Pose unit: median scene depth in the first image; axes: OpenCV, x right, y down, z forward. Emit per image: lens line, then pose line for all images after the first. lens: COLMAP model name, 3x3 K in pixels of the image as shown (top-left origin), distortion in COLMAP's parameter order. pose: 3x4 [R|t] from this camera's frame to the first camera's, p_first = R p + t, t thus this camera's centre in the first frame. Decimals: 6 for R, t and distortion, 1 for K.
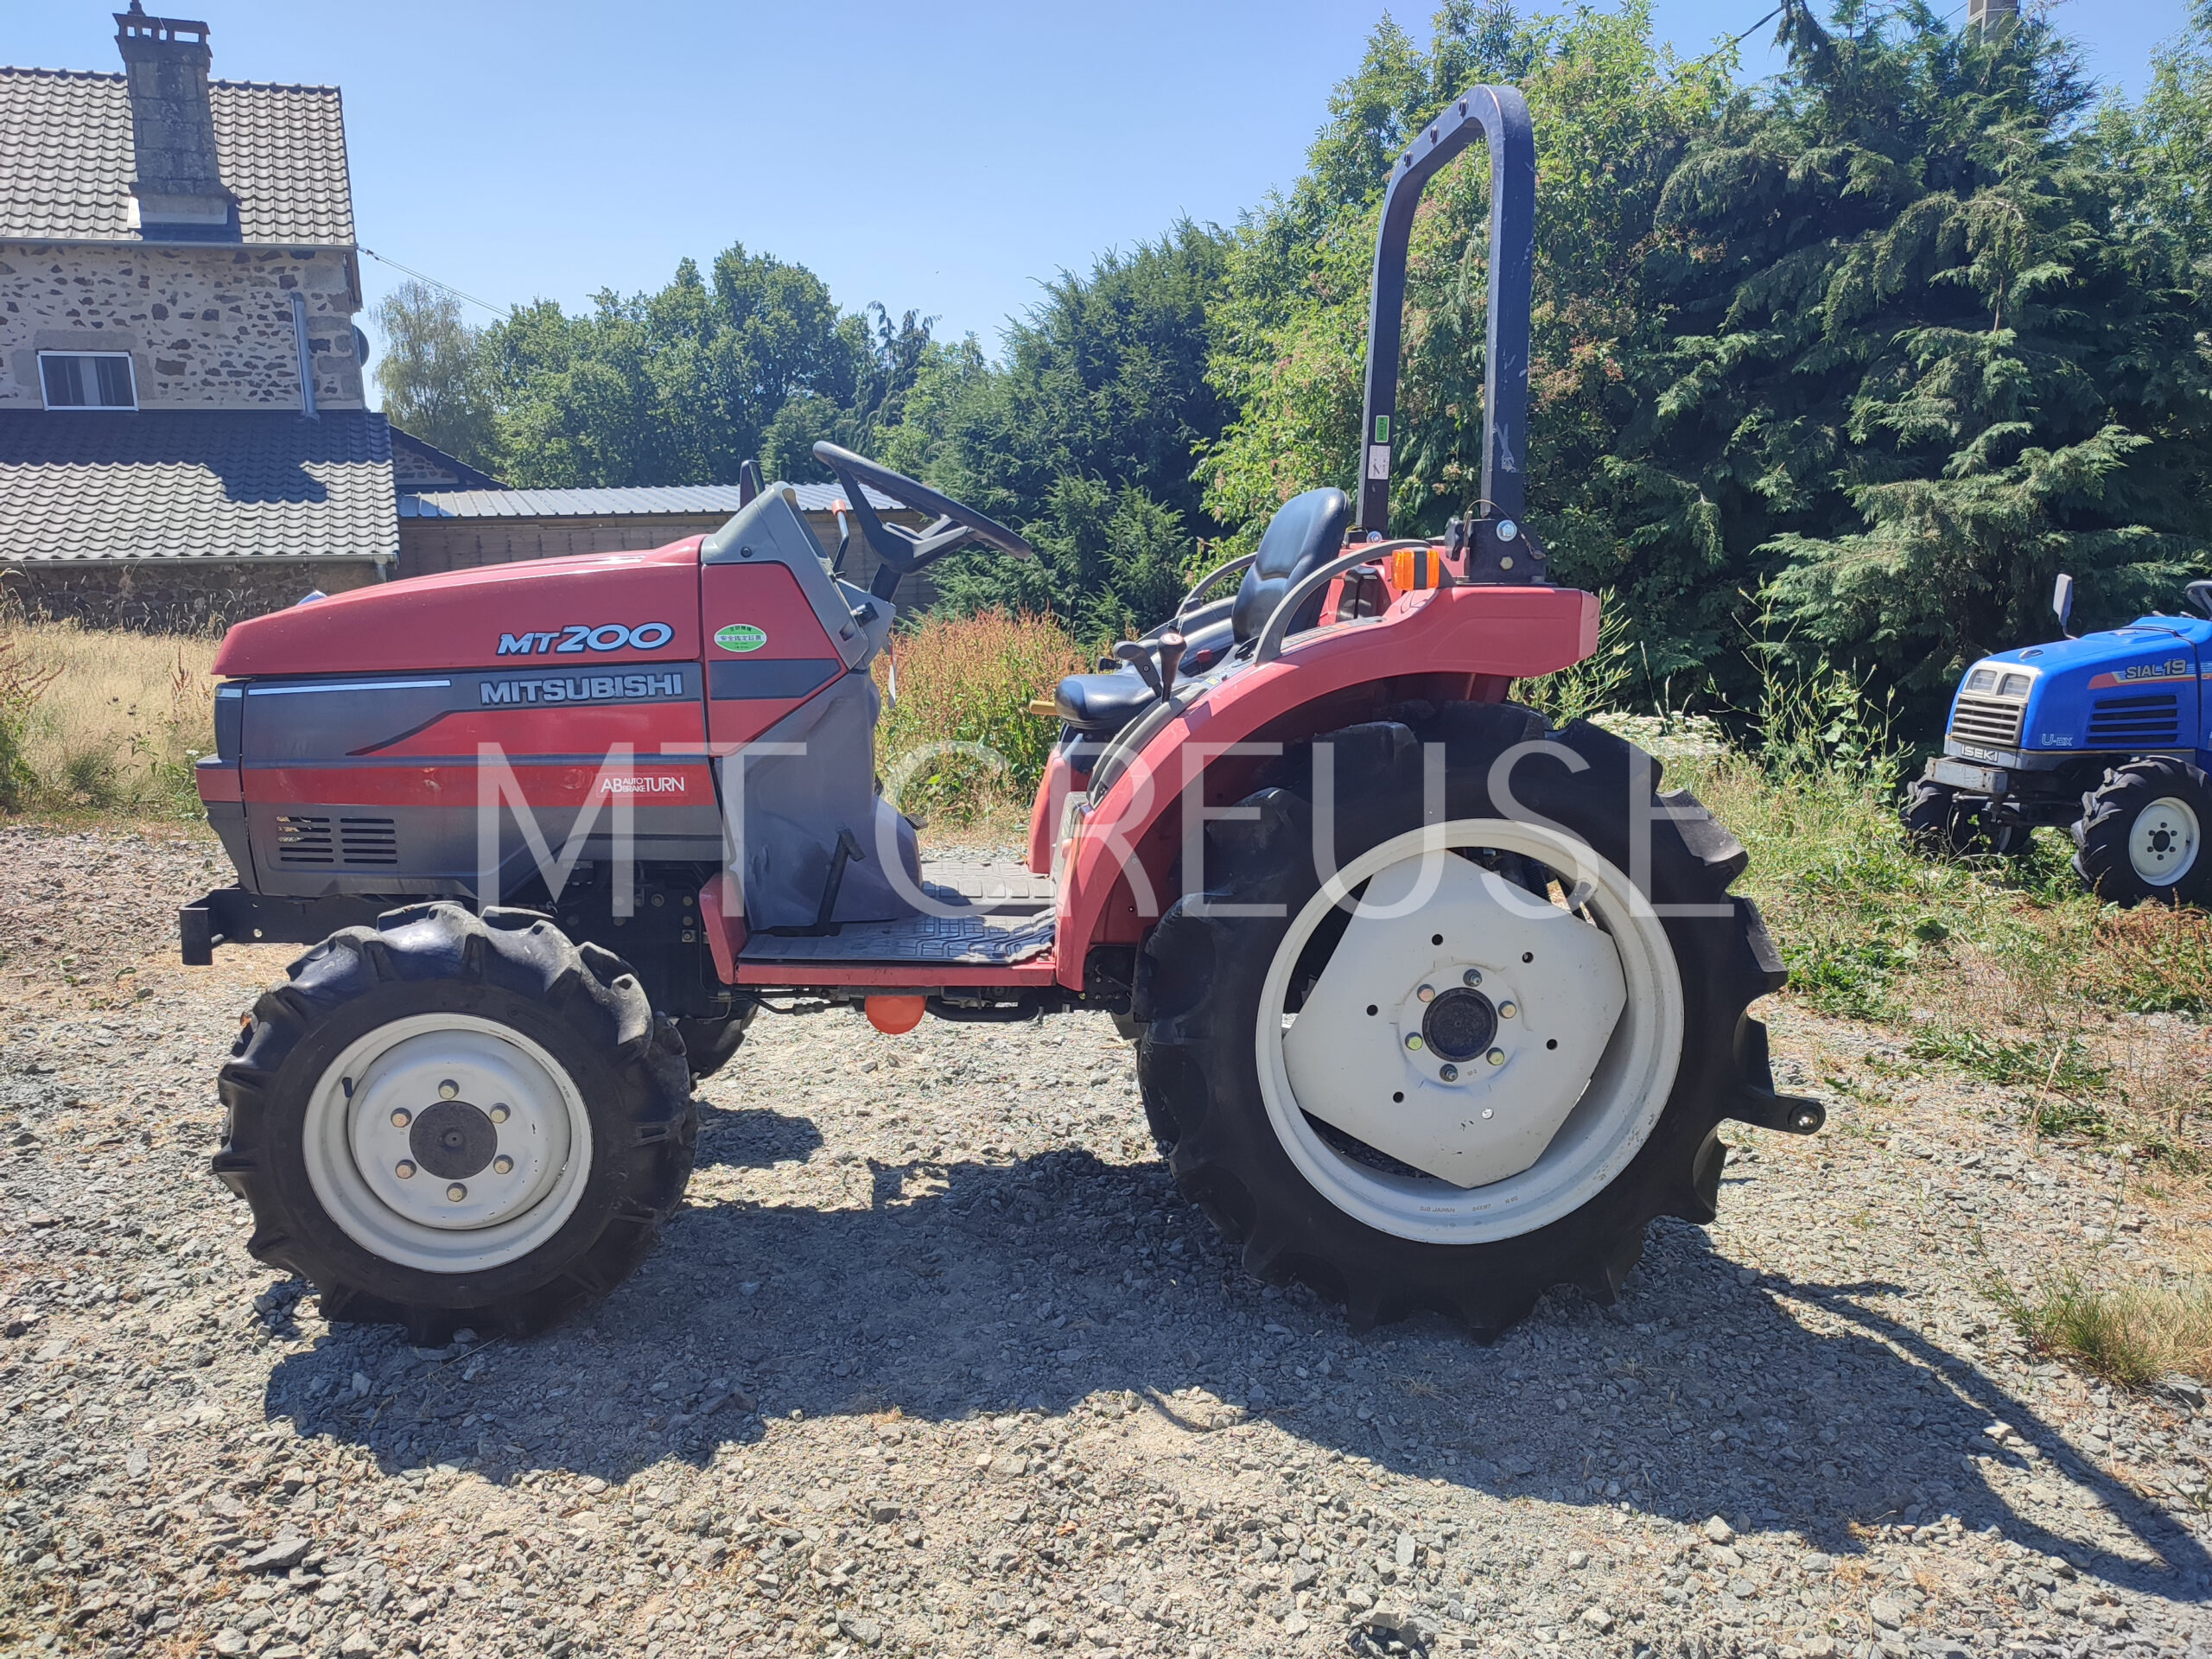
lens RADIAL K [[1616.3, 0, 1110.3], [0, 1616.3, 824.8], [0, 0, 1]] dist [0.030729, -0.037599]
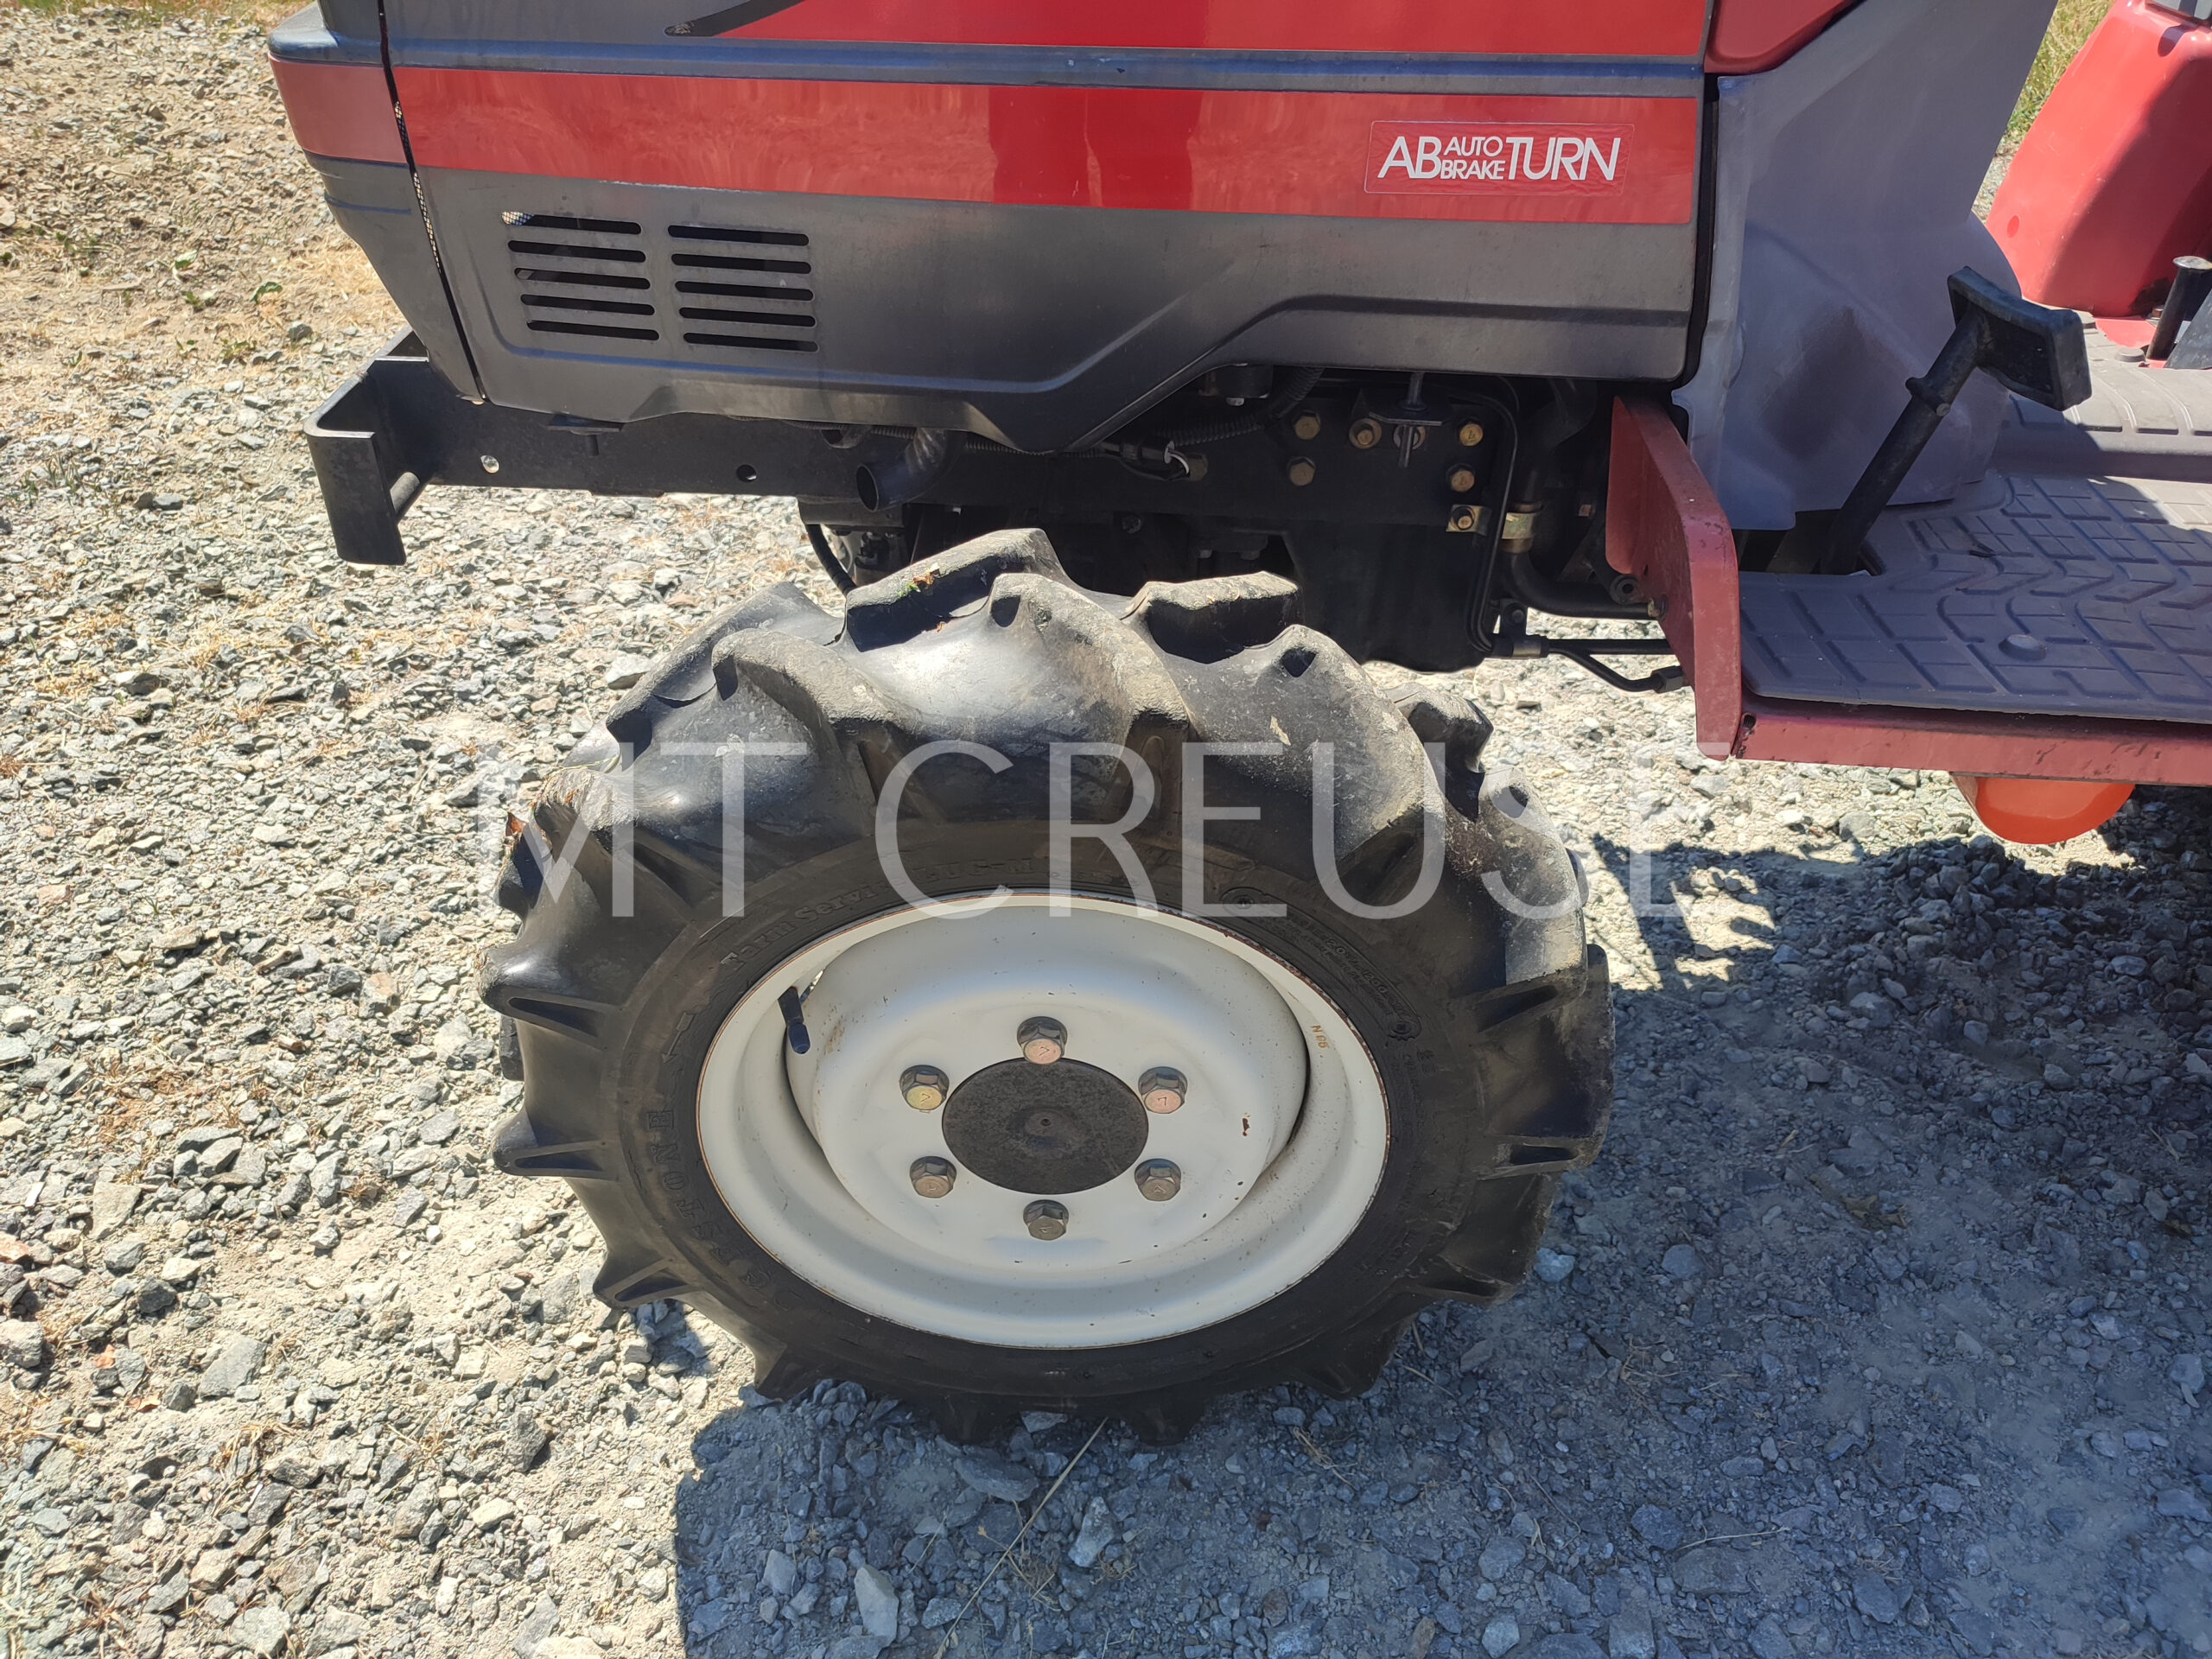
lens RADIAL K [[1616.3, 0, 1110.3], [0, 1616.3, 824.8], [0, 0, 1]] dist [0.030729, -0.037599]
pose [[0.992807, 0.081028, -0.088138, -0.309780], [-0.031533, 0.887154, 0.460394, -0.052749], [0.115497, -0.454303, 0.883328, 0.584459]]
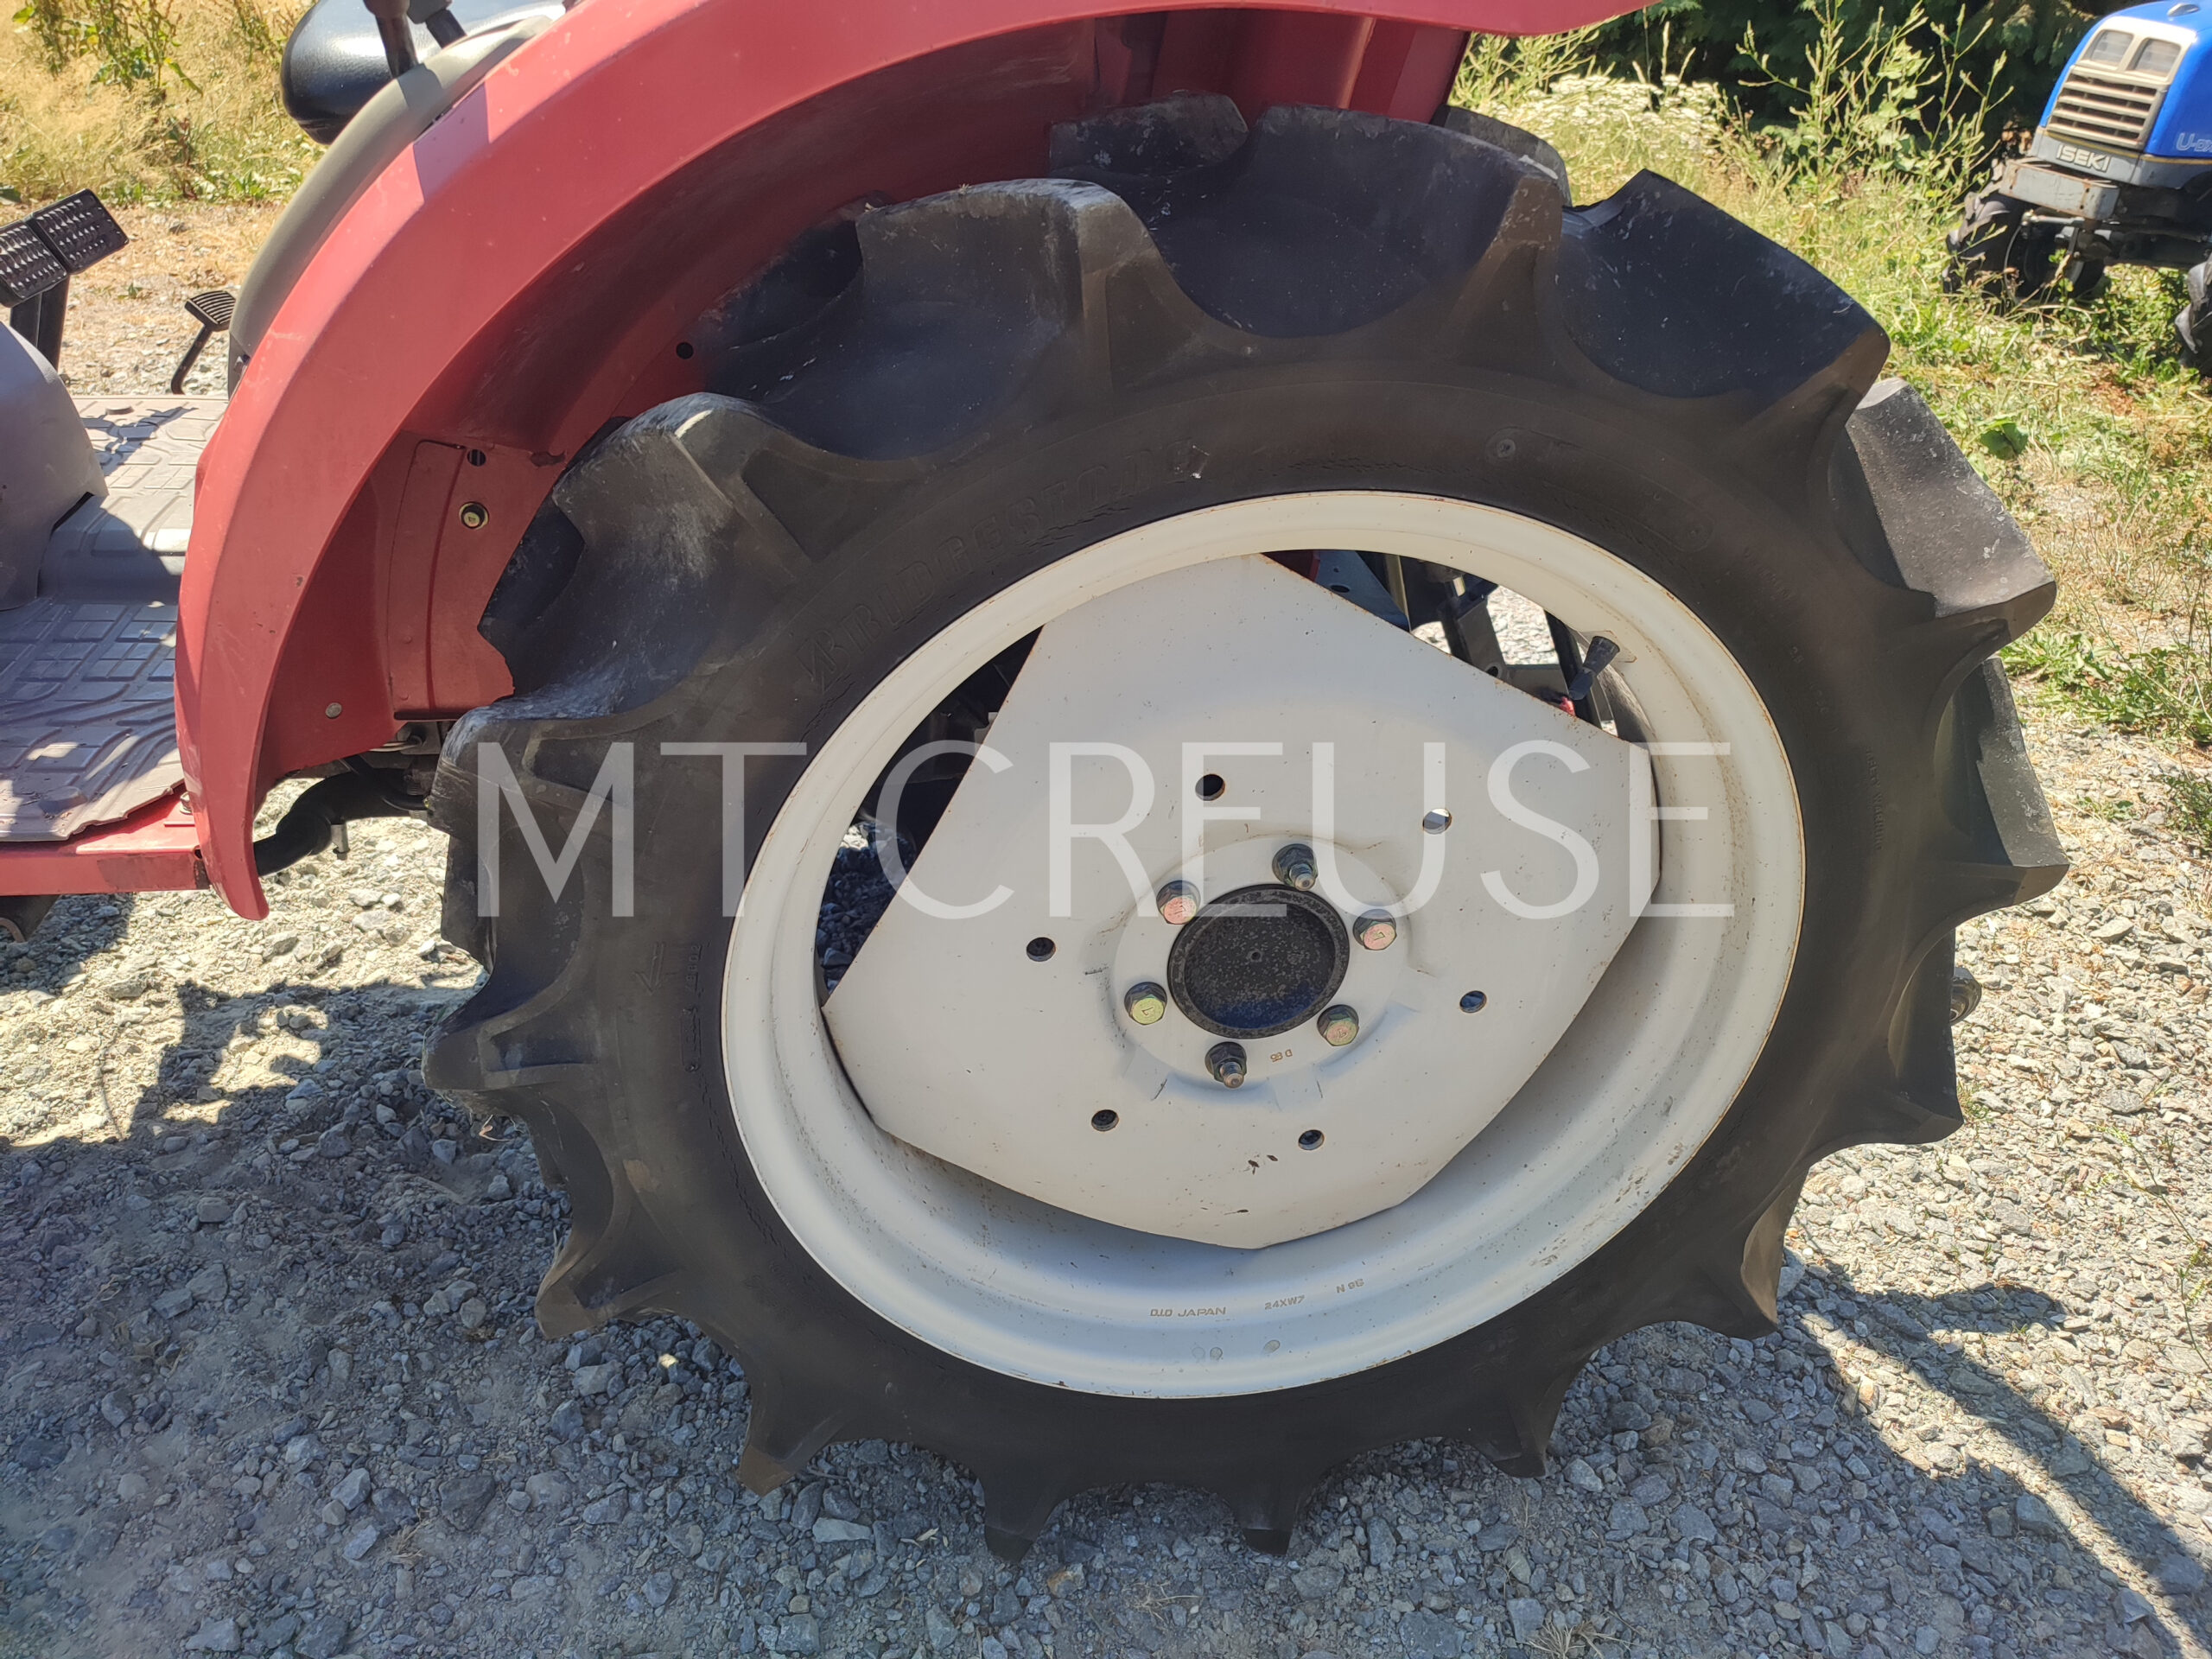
lens RADIAL K [[1616.3, 0, 1110.3], [0, 1616.3, 824.8], [0, 0, 1]] dist [0.030729, -0.037599]
pose [[0.997930, 0.003026, 0.064241, 0.141655], [-0.026597, 0.928883, 0.369417, -0.057205], [-0.058554, -0.370361, 0.927041, 0.592242]]
